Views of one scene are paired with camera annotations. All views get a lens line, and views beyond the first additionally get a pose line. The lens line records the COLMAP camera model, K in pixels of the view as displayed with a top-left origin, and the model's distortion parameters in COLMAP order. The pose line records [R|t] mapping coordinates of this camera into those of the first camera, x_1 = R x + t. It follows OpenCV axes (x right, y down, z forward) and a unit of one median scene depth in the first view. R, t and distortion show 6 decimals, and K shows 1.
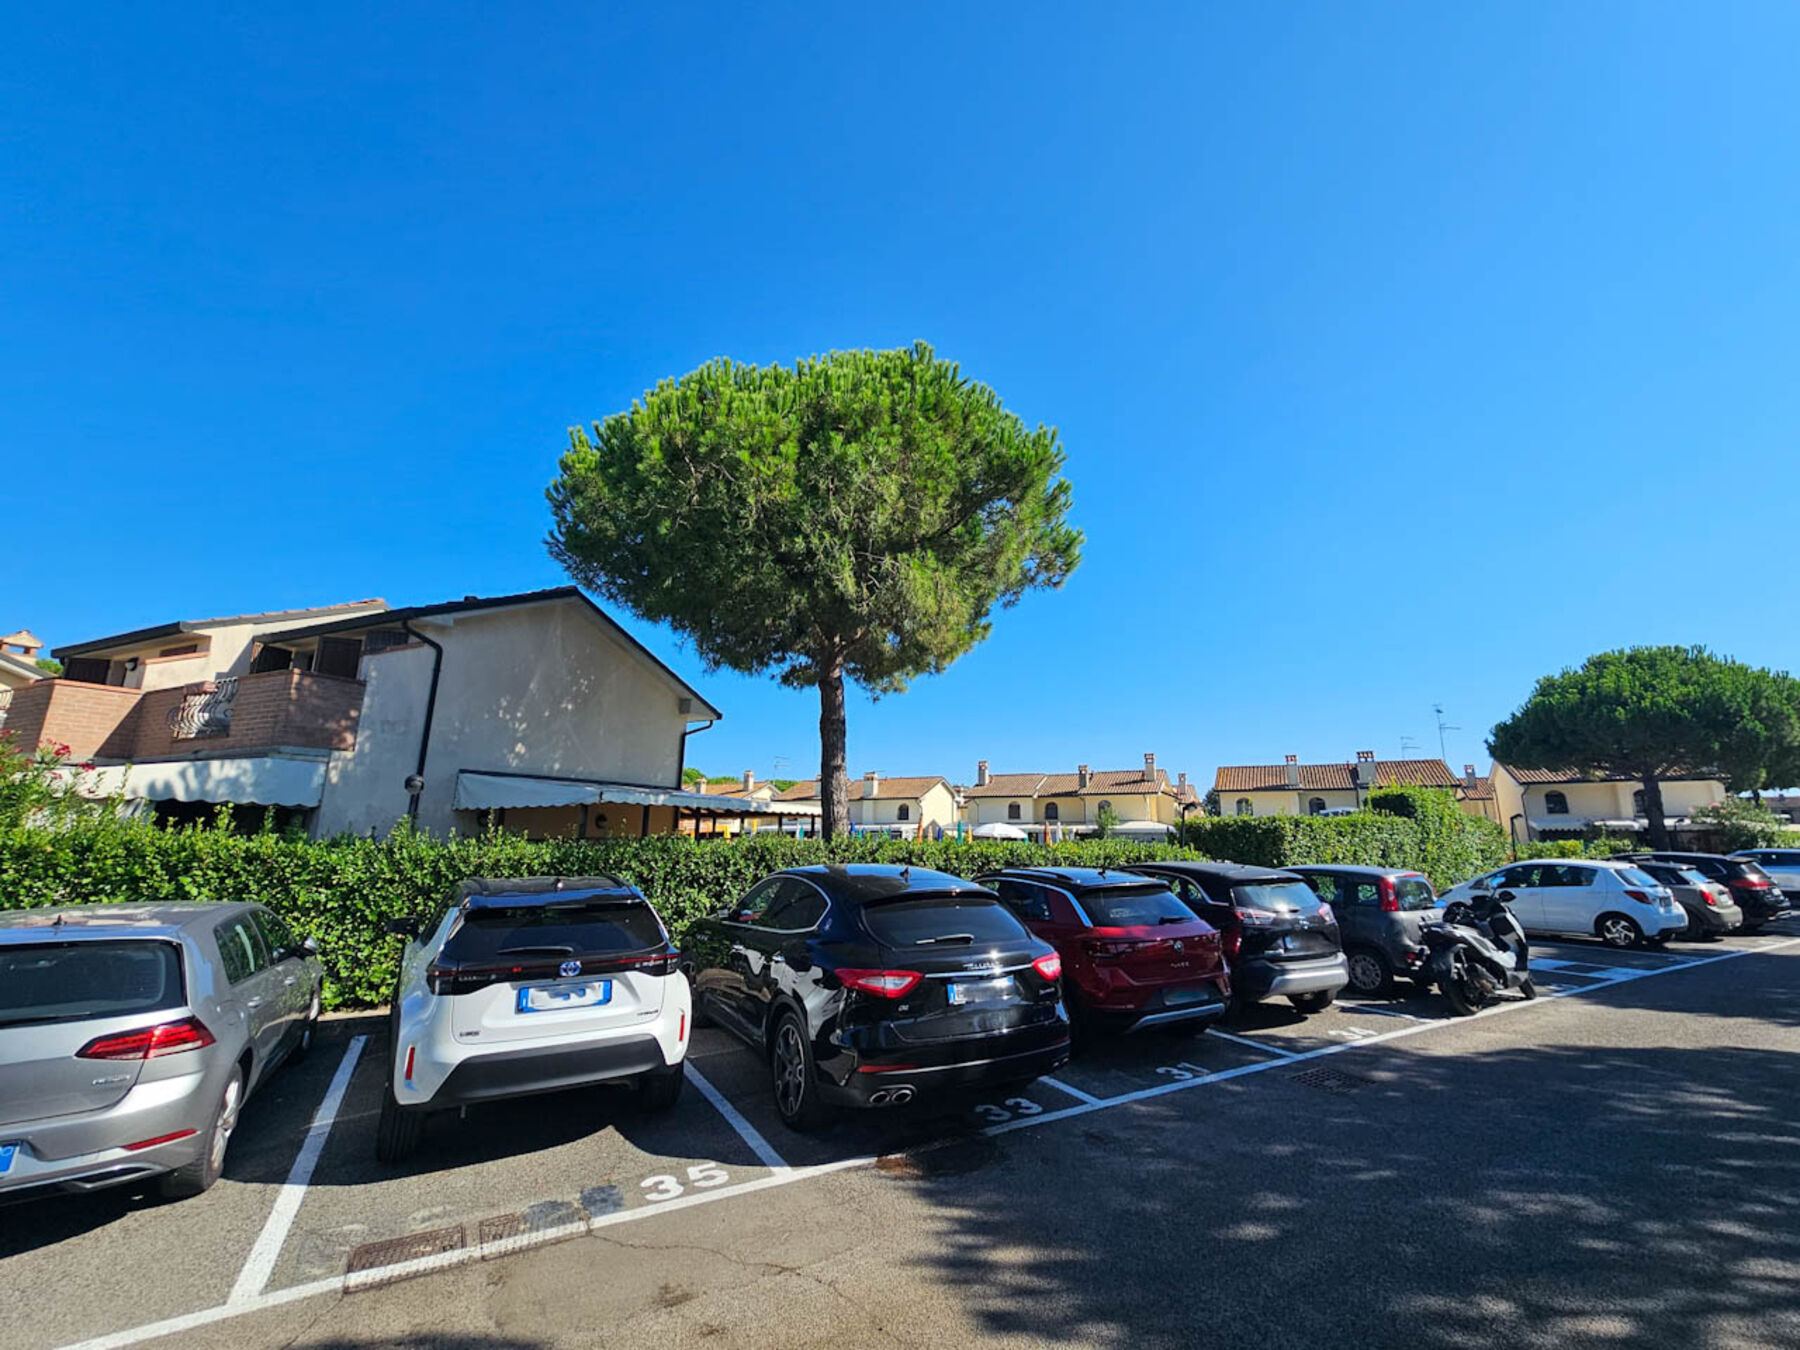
lens RADIAL K [[741.7, 0, 900.3], [0, 741.7, 674.6], [0, 0, 1]] dist [0.003521, -0.001039]
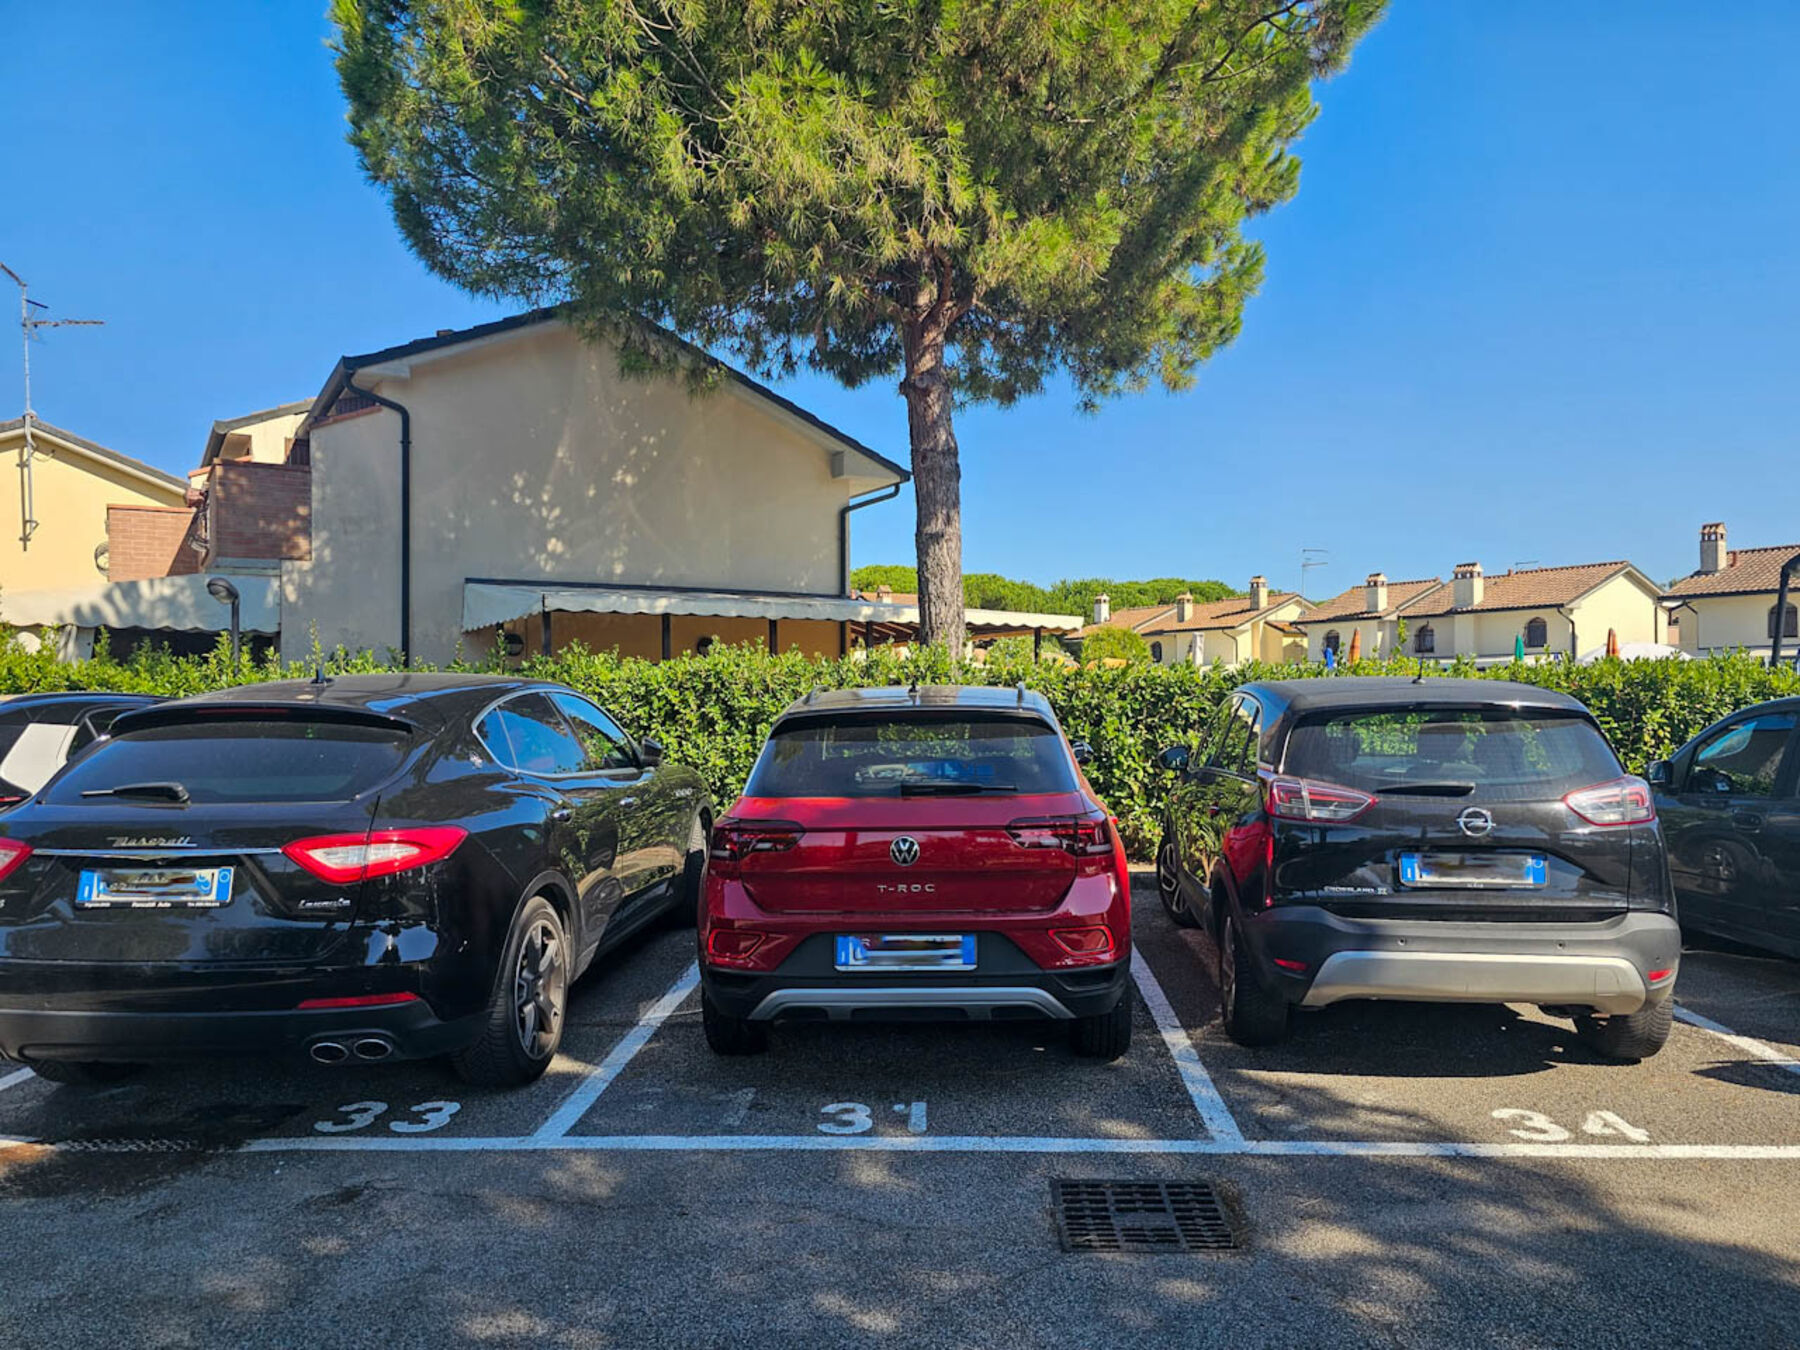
lens RADIAL K [[1182.5, 0, 904.7], [0, 1182.5, 676.8], [0, 0, 1]] dist [0.035295, -0.001267]
pose [[0.842346, -0.017910, -0.538639, 0.414242], [0.126327, 0.978165, 0.165032, 0.088703], [0.523922, -0.207059, 0.826216, 0.258341]]
